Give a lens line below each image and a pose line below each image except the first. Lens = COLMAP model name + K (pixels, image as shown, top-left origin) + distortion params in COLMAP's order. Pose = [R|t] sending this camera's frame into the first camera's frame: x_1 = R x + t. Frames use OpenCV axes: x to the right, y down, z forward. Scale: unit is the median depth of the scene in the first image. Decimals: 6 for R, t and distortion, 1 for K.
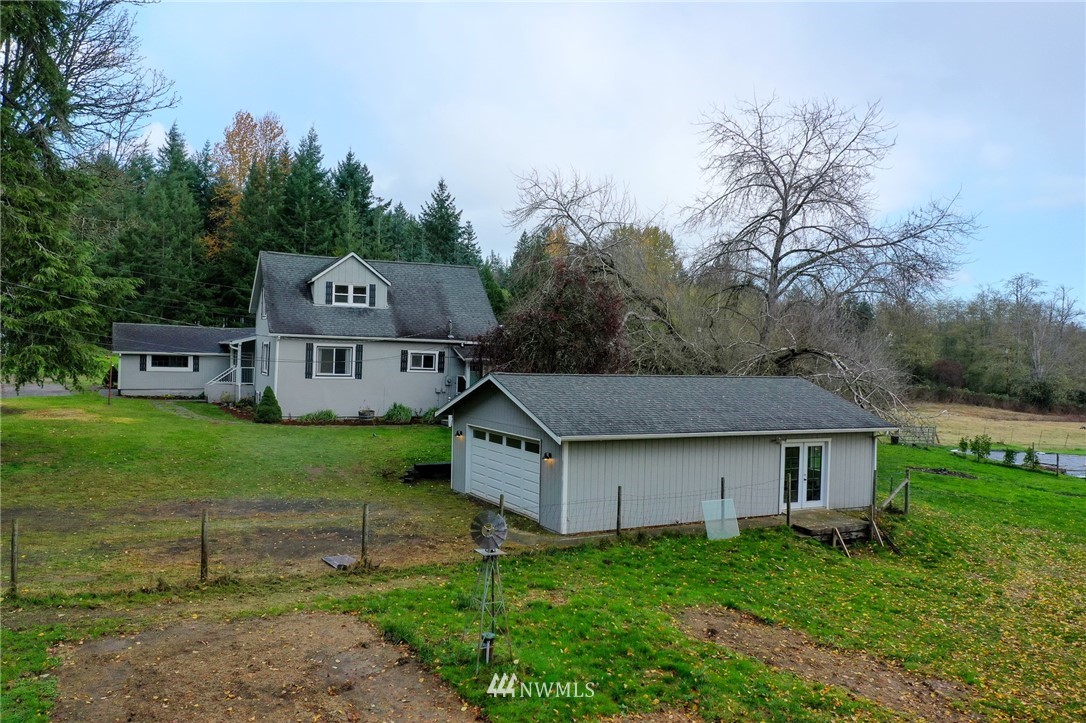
lens RADIAL K [[851.7, 0, 543.0], [0, 851.7, 361.5], [0, 0, 1]] dist [0.003283, 0.005810]
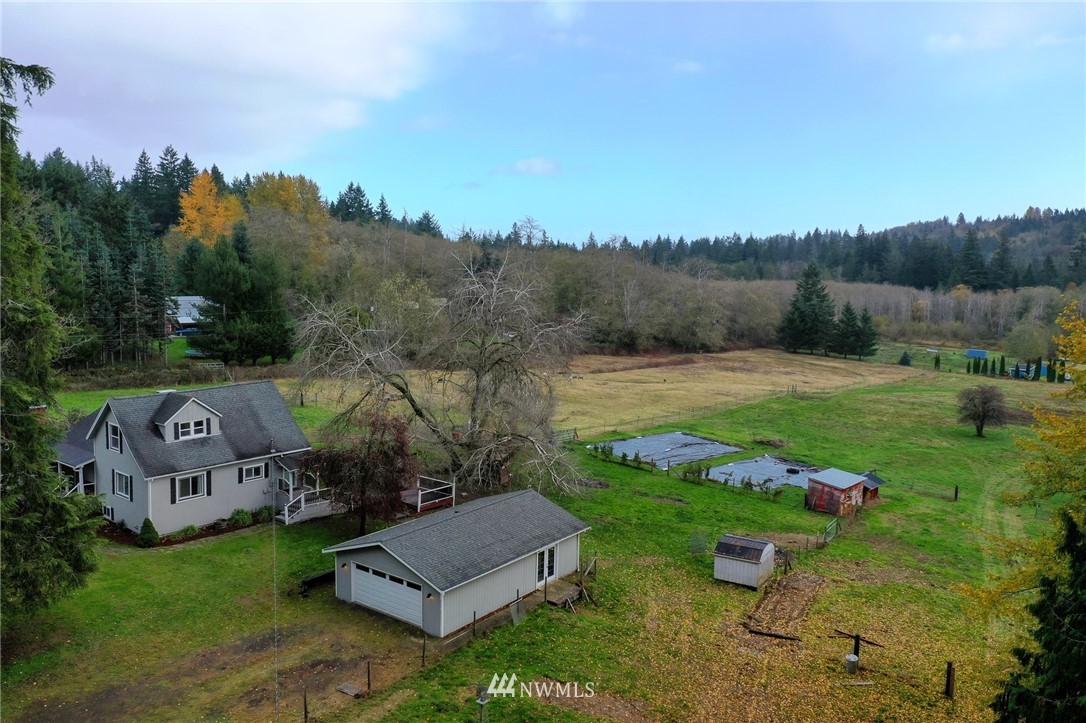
lens RADIAL K [[851.7, 0, 543.0], [0, 851.7, 361.5], [0, 0, 1]] dist [0.003283, 0.005810]
pose [[0.905347, -0.061747, 0.420160, -0.284674], [0.008952, 0.991928, 0.126485, -0.342635], [-0.424579, -0.110752, 0.898592, -0.379020]]
